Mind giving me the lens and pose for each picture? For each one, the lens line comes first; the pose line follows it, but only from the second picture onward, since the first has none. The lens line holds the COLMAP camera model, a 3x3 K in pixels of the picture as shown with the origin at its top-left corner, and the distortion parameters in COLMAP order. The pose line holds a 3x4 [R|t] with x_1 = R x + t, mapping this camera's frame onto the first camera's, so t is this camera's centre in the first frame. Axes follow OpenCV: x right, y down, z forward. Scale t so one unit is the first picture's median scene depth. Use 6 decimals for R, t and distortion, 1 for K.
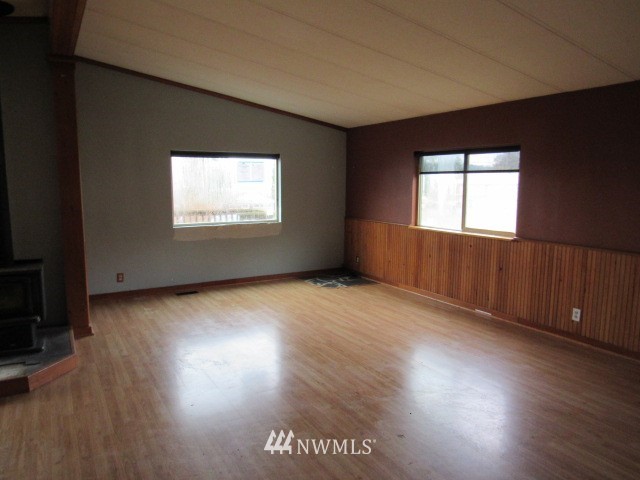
lens RADIAL K [[457.6, 0, 316.2], [0, 457.6, 238.2], [0, 0, 1]] dist [-0.036315, 0.014180]
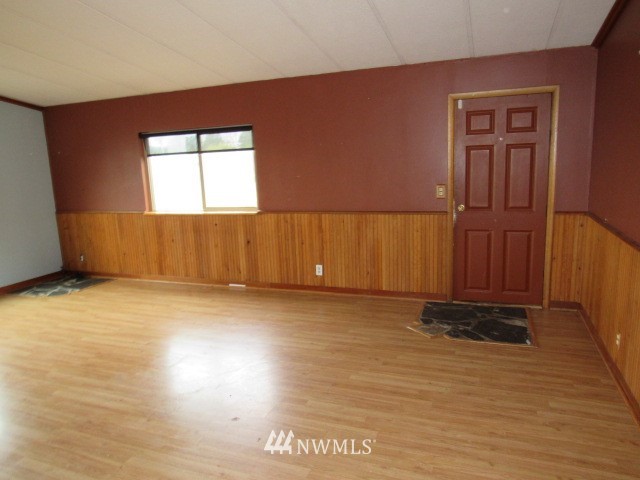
lens RADIAL K [[457.6, 0, 317.6], [0, 457.6, 241.0], [0, 0, 1]] dist [-0.036315, 0.014180]
pose [[0.785436, -0.152134, 0.599955, -0.106335], [0.124431, 0.988343, 0.087720, -0.008486], [-0.606306, 0.005754, 0.795210, 0.046560]]
